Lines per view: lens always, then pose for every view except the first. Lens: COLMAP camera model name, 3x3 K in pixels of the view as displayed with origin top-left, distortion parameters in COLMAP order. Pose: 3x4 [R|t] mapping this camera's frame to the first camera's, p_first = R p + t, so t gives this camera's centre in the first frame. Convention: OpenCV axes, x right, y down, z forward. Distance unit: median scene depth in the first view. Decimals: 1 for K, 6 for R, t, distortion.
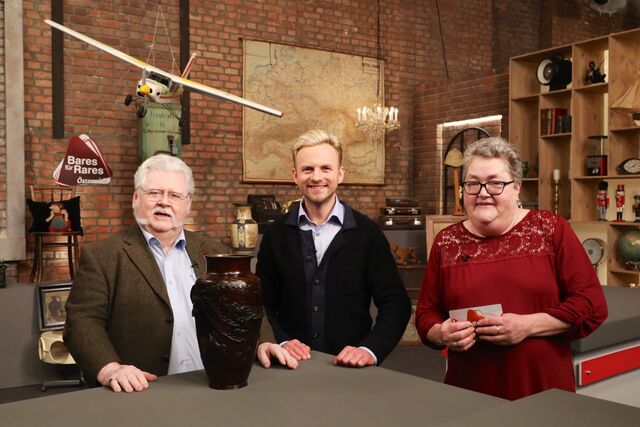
lens RADIAL K [[667.2, 0, 326.2], [0, 667.2, 213.9], [0, 0, 1]] dist [0.015533, 0.000000]
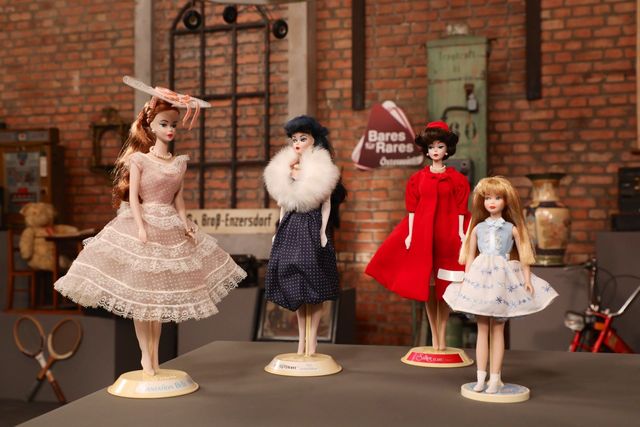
lens RADIAL K [[736.2, 0, 320.5], [0, 736.2, 216.1], [0, 0, 1]] dist [0.031750, 0.000000]
pose [[0.638146, -0.018664, -0.769689, 0.214031], [-0.013060, 0.999300, -0.035060, 0.039158], [0.769805, 0.032426, 0.637455, 0.367566]]
